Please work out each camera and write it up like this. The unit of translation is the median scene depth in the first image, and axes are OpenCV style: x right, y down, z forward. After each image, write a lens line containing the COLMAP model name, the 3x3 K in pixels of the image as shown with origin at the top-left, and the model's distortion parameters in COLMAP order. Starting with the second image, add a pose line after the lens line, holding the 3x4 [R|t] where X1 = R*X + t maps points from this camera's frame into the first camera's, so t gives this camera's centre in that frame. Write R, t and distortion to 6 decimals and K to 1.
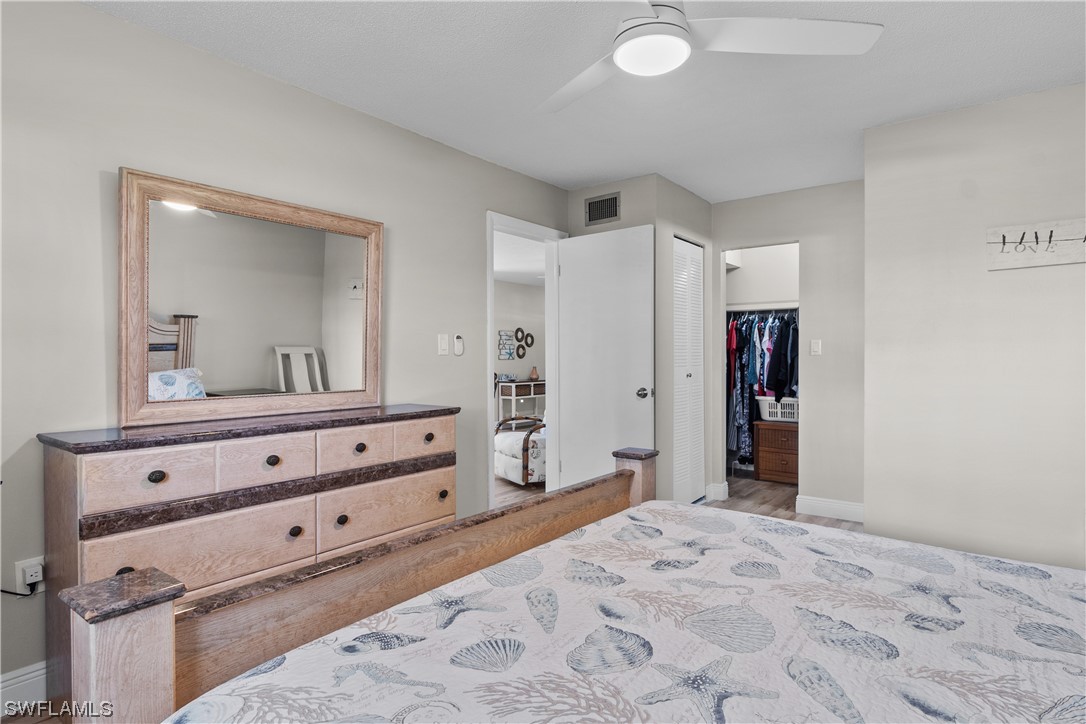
lens RADIAL K [[552.4, 0, 554.1], [0, 552.4, 353.0], [0, 0, 1]] dist [-0.000594, 0.001297]
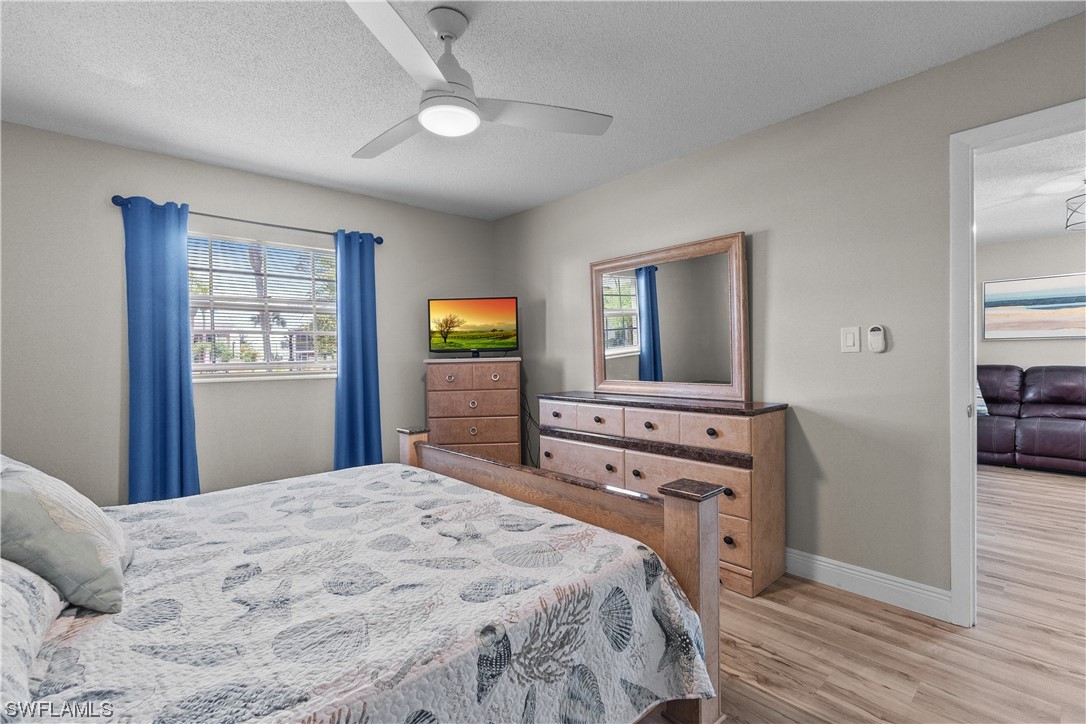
lens RADIAL K [[484.1, 0, 547.6], [0, 484.1, 358.8], [0, 0, 1]] dist [-0.002158, -0.000343]
pose [[-0.153826, 0.009075, -0.988056, 1.004829], [0.020388, 0.999774, 0.006009, -0.000797], [0.987888, -0.019220, -0.153976, 1.129147]]
